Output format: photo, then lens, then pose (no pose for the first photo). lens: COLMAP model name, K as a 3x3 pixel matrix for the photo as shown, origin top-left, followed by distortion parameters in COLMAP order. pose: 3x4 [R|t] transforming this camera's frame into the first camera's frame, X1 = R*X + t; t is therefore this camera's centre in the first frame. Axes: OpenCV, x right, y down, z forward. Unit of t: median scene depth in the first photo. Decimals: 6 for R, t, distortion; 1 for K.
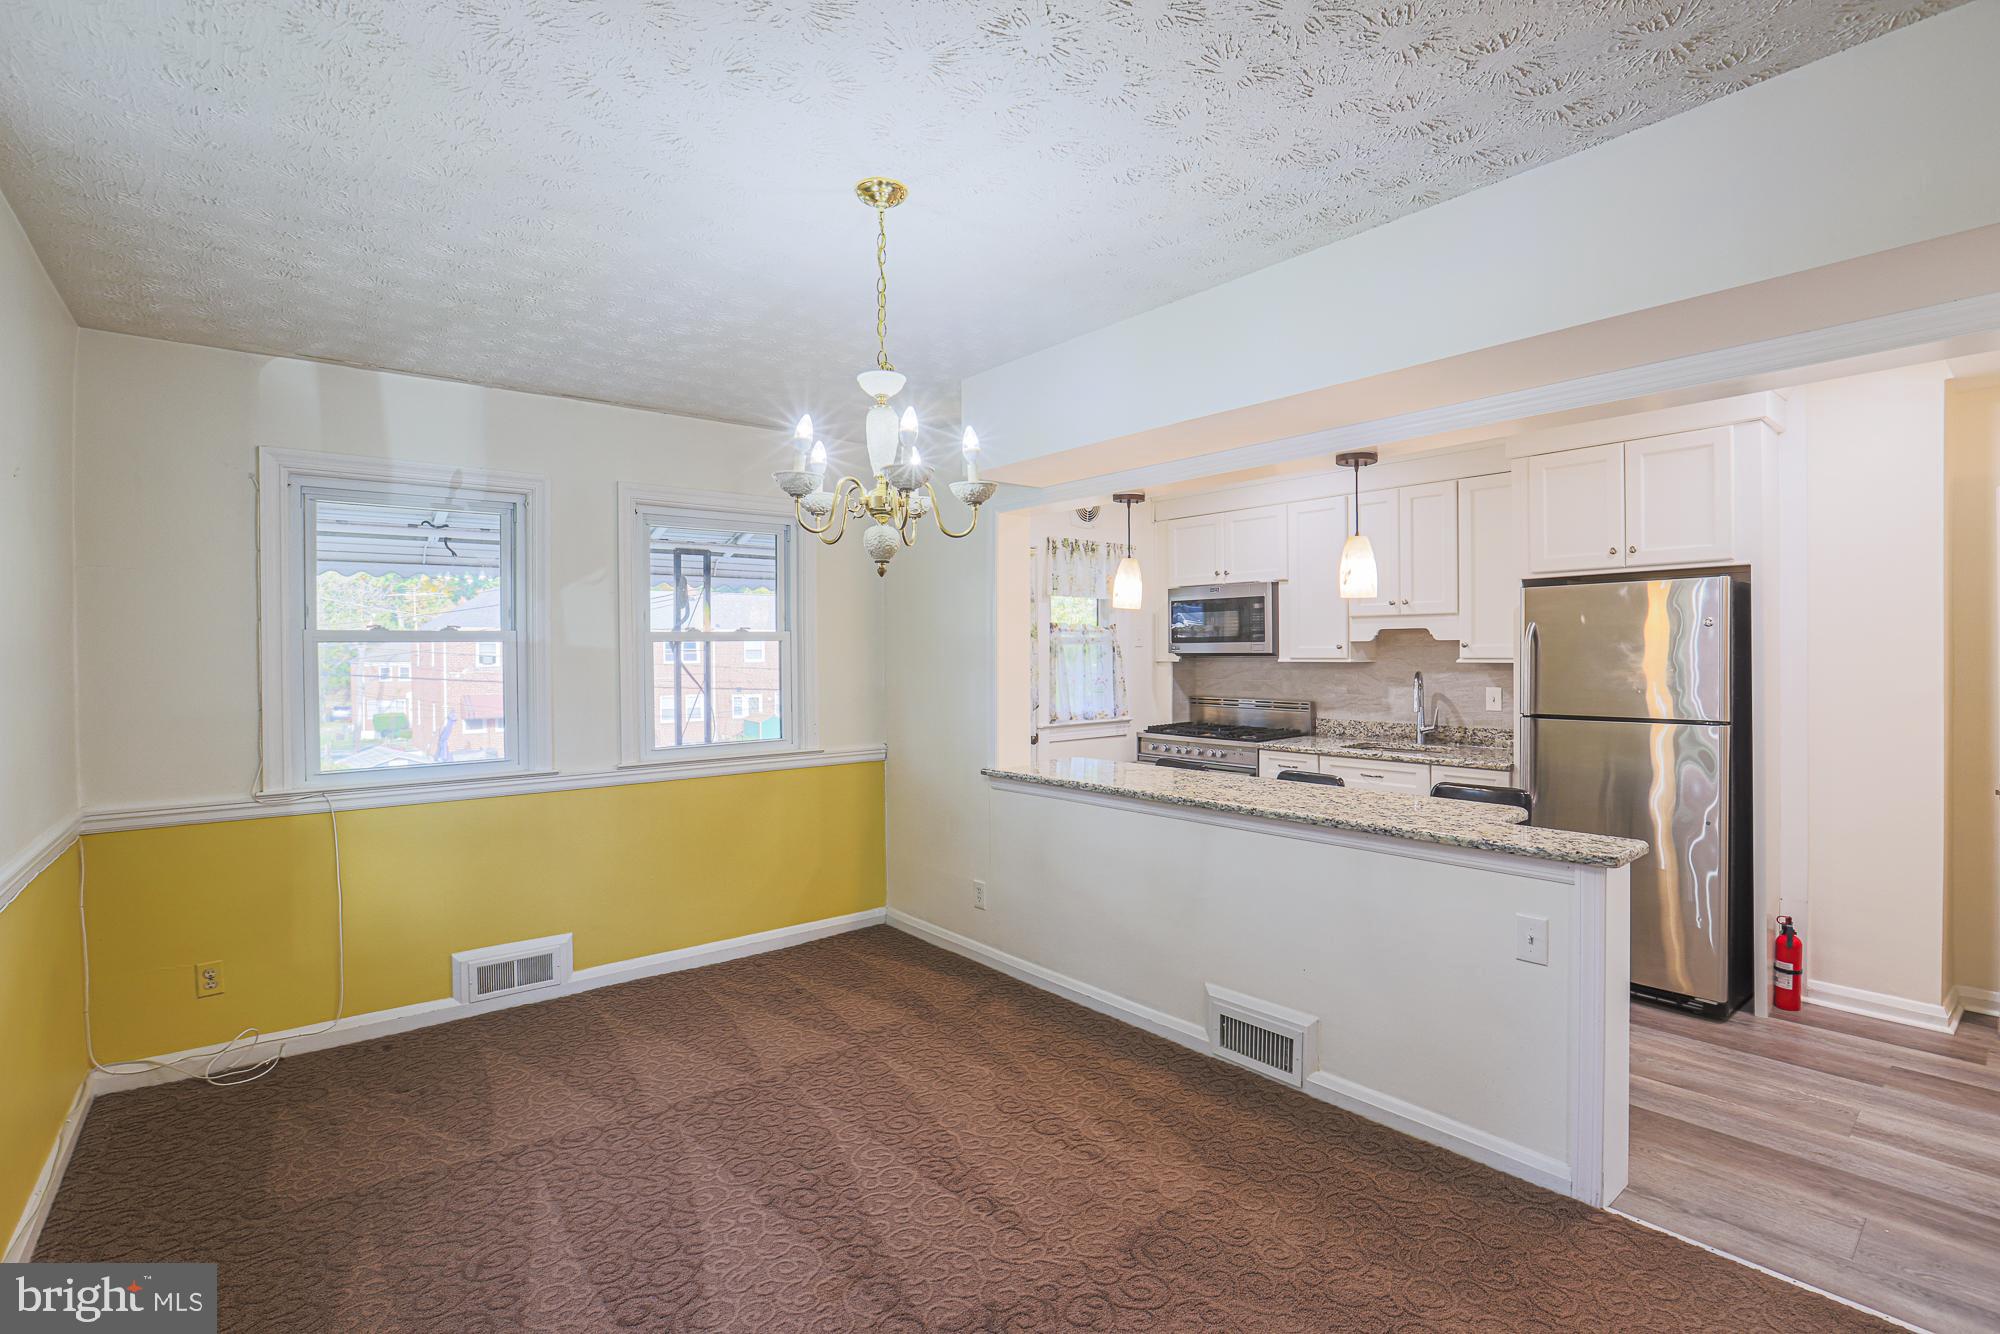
lens RADIAL K [[923.0, 0, 1013.6], [0, 923.0, 658.6], [0, 0, 1]] dist [-0.064765, 0.023766]
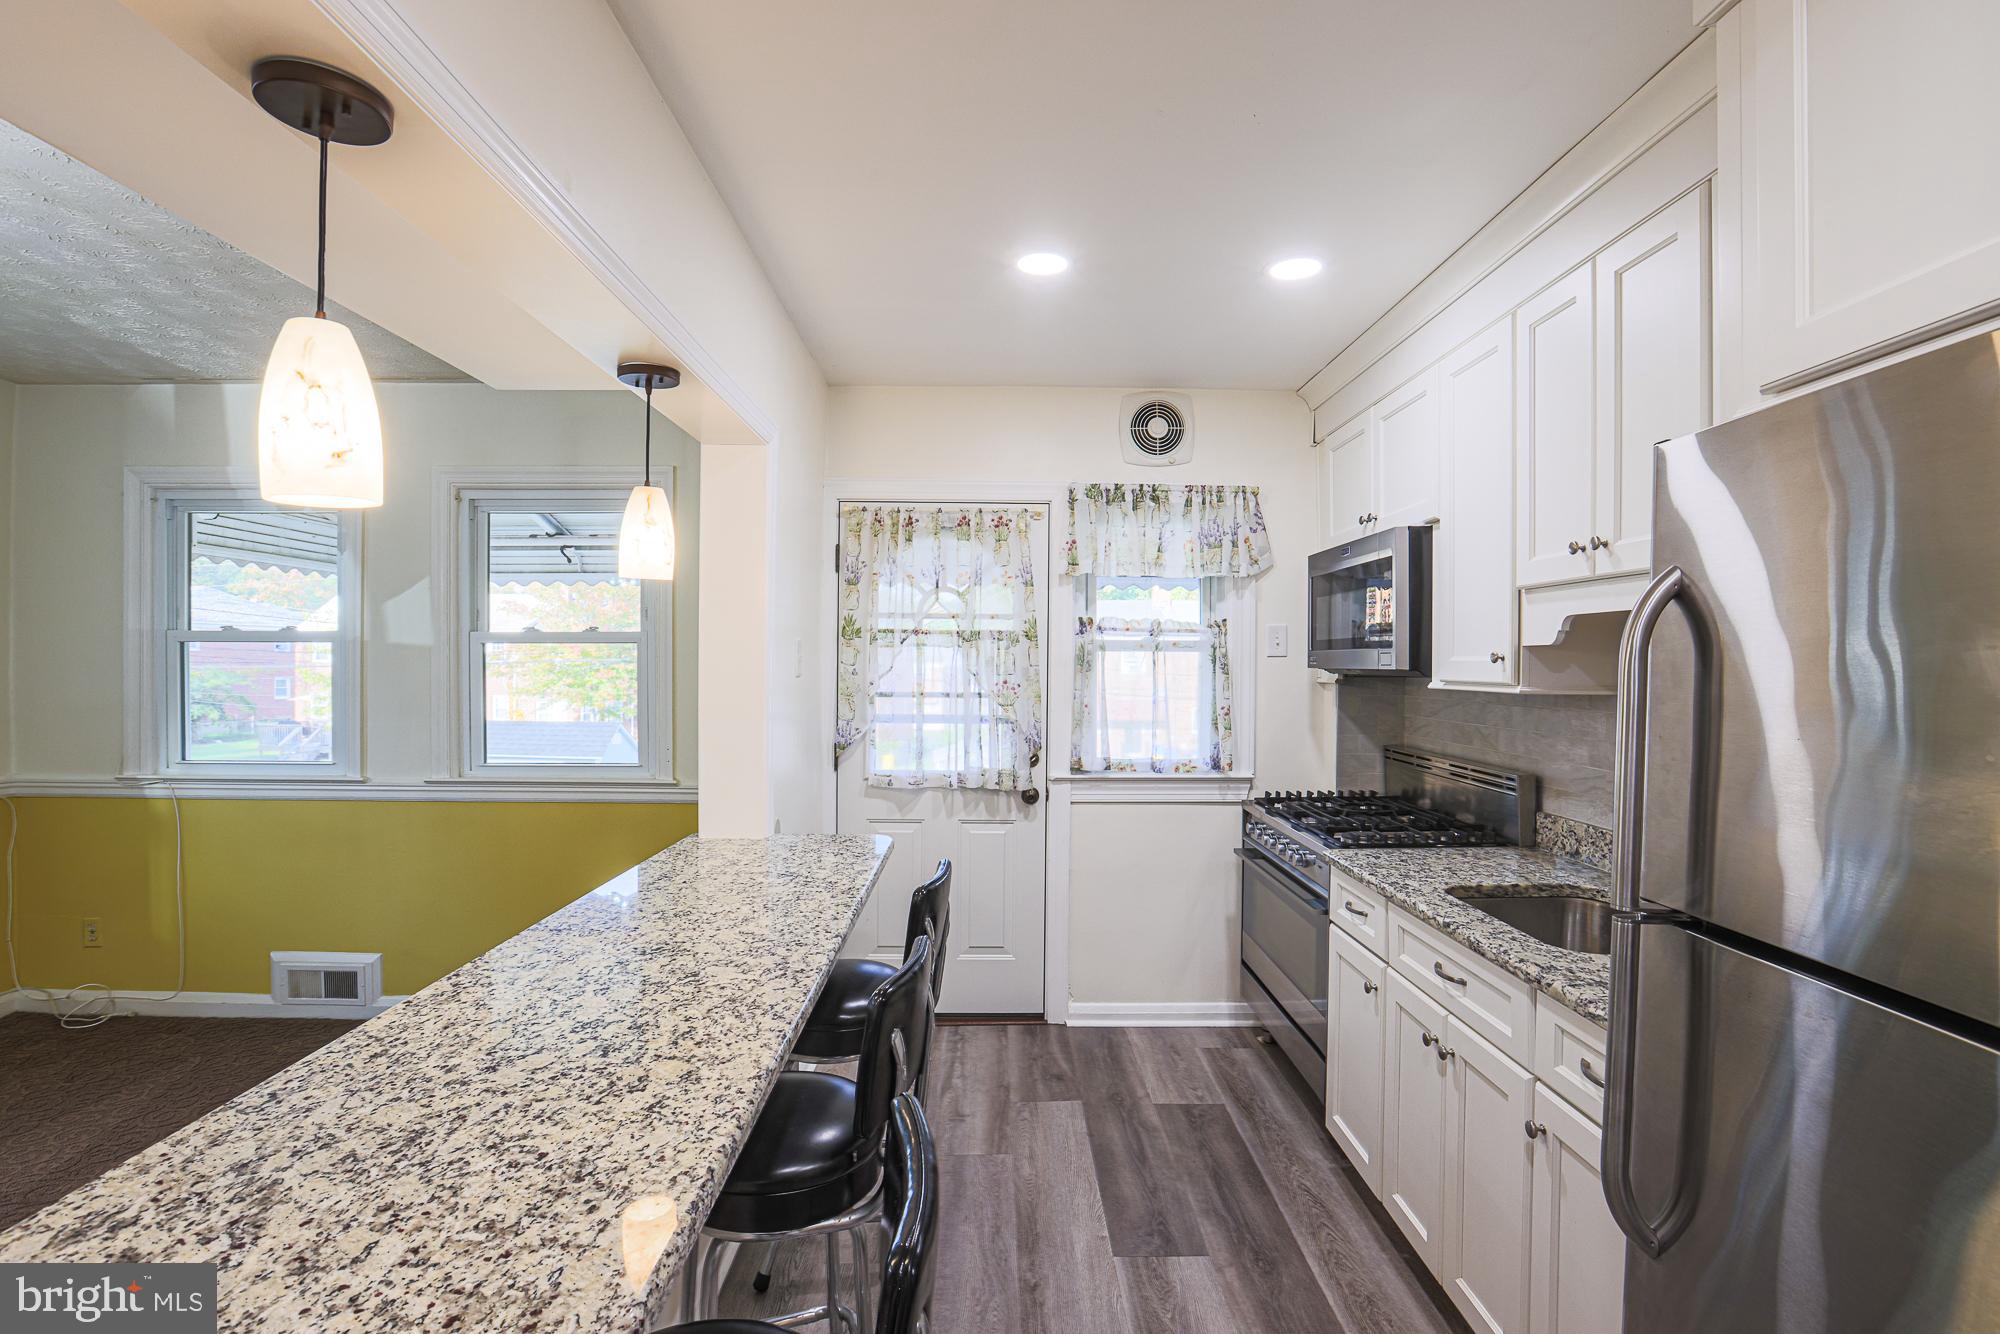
lens RADIAL K [[923.0, 0, 1013.6], [0, 923.0, 658.6], [0, 0, 1]] dist [-0.064765, 0.023766]
pose [[0.778520, 0.010449, -0.627533, 0.526293], [-0.017672, 0.999830, -0.005275, -0.007510], [0.627372, 0.015196, 0.778572, 0.603020]]
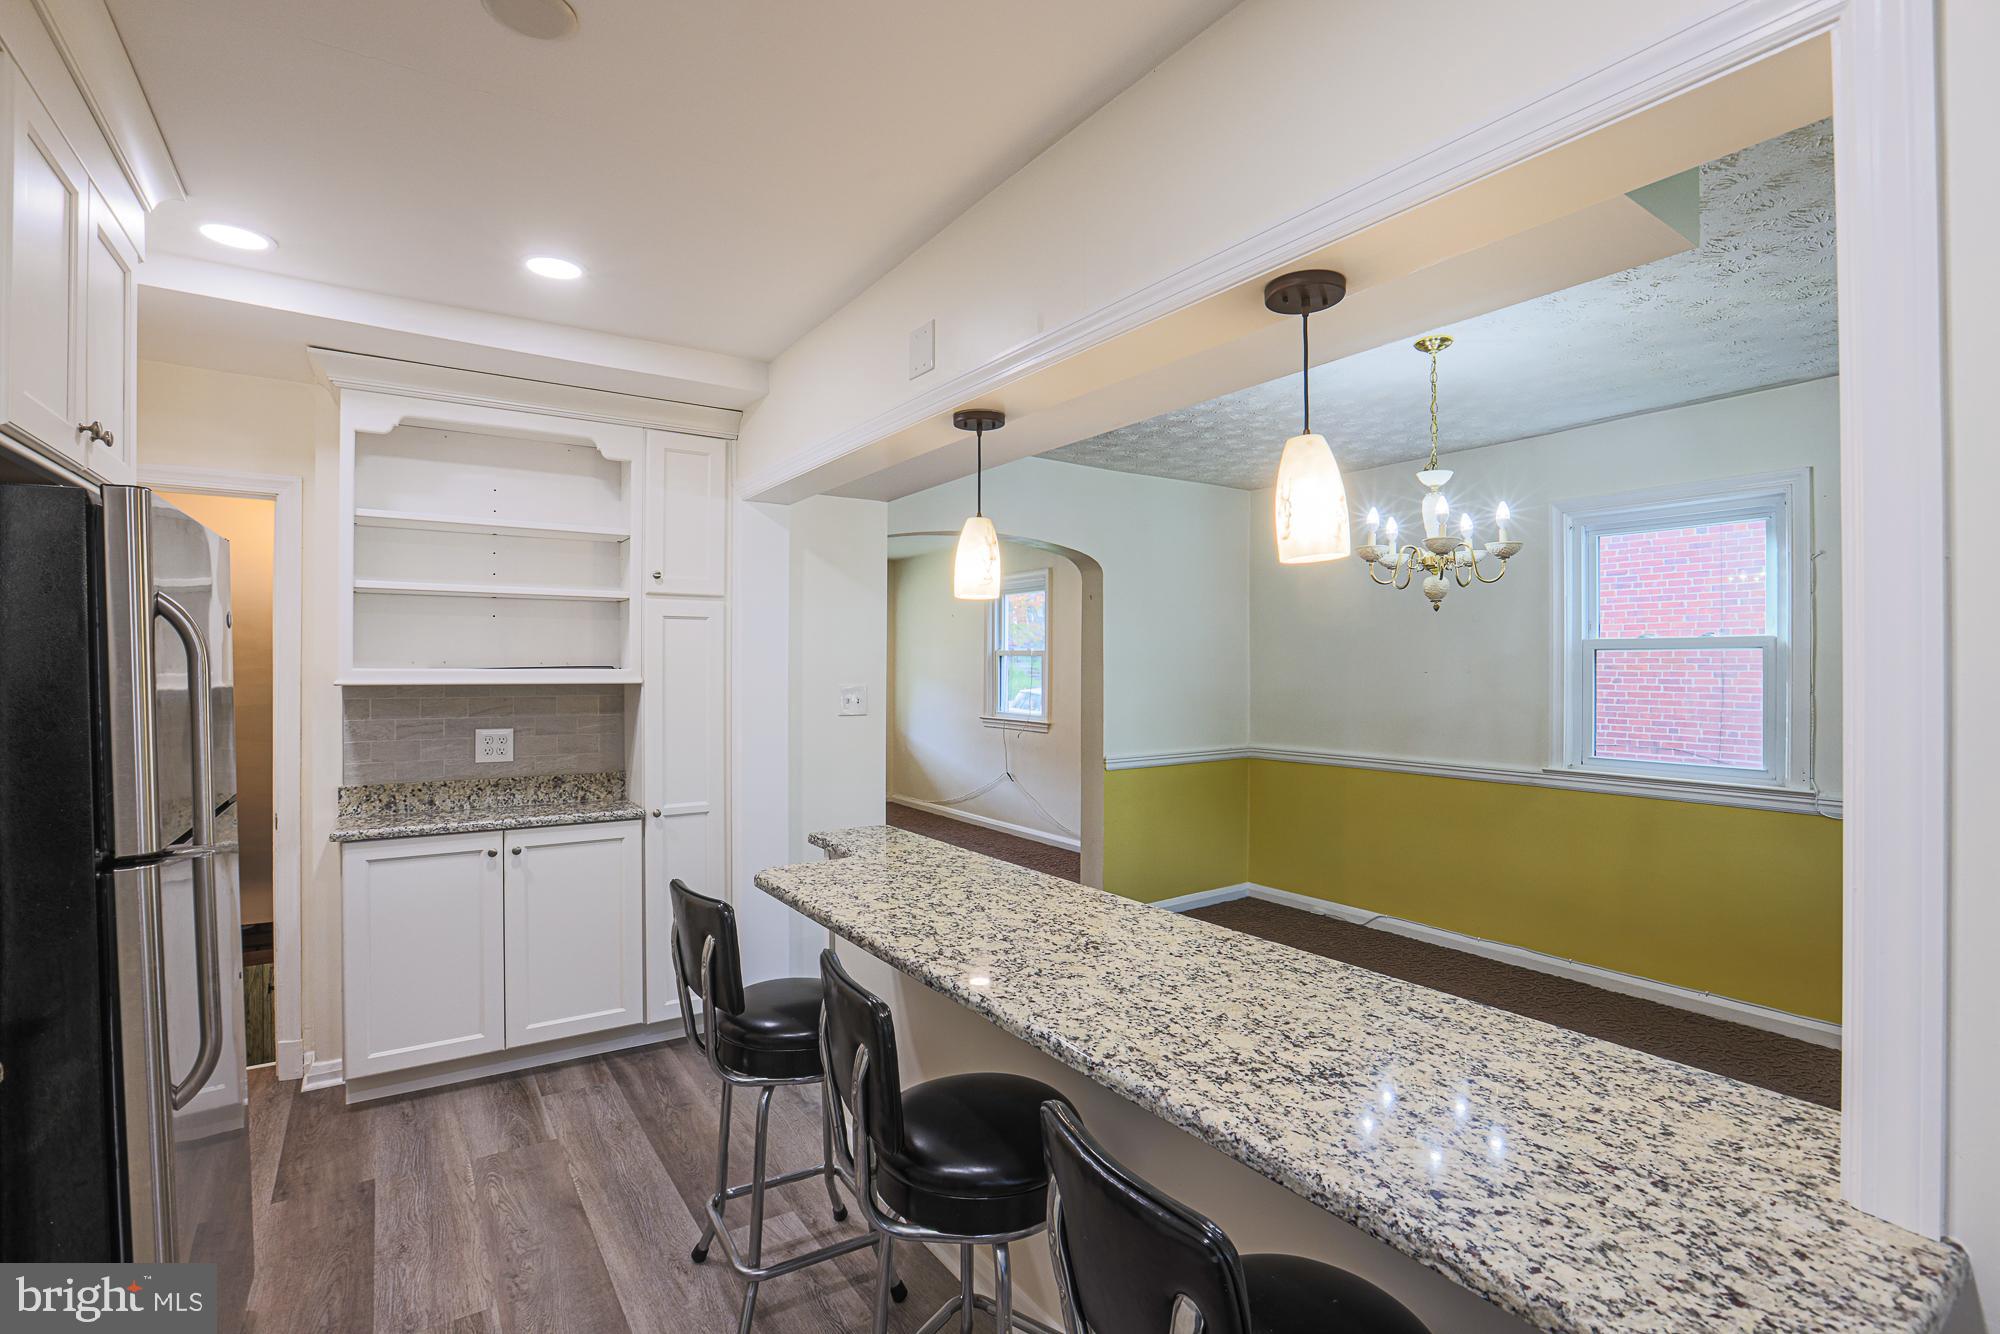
lens RADIAL K [[923.0, 0, 1013.6], [0, 923.0, 658.6], [0, 0, 1]] dist [-0.064765, 0.023766]
pose [[-0.995904, 0.006639, 0.090172, 0.184178], [0.006733, 0.999977, 0.000730, -0.010746], [-0.090166, 0.001334, -0.995926, 1.183814]]
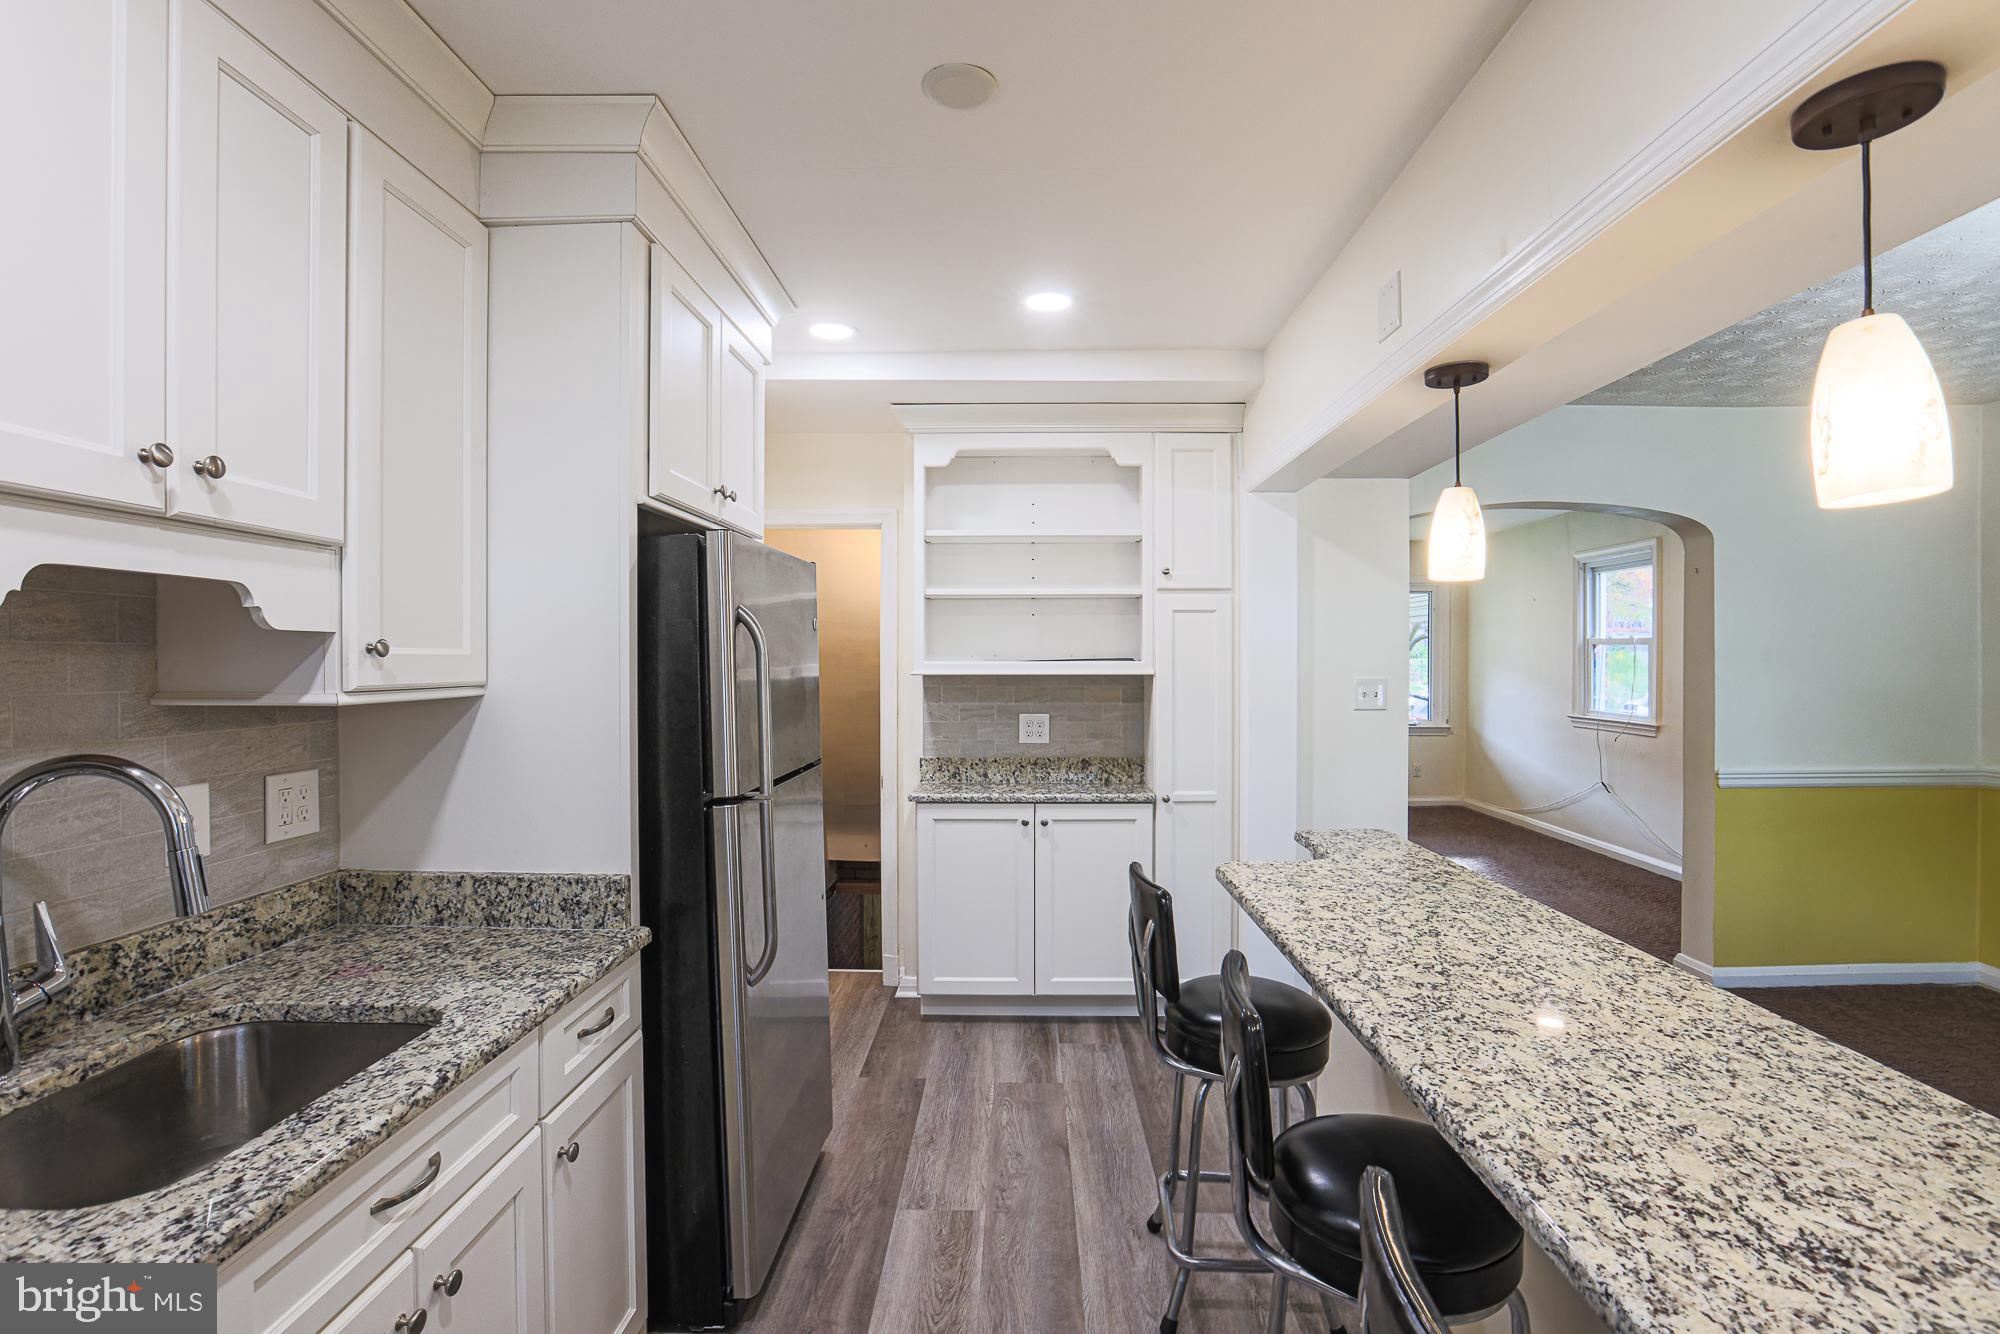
lens RADIAL K [[923.0, 0, 1013.6], [0, 923.0, 658.6], [0, 0, 1]] dist [-0.064765, 0.023766]
pose [[-0.757509, 0.010438, 0.652742, 0.124642], [0.015469, 0.999878, 0.001962, -0.009312], [-0.652642, 0.011583, -0.757578, 1.147600]]
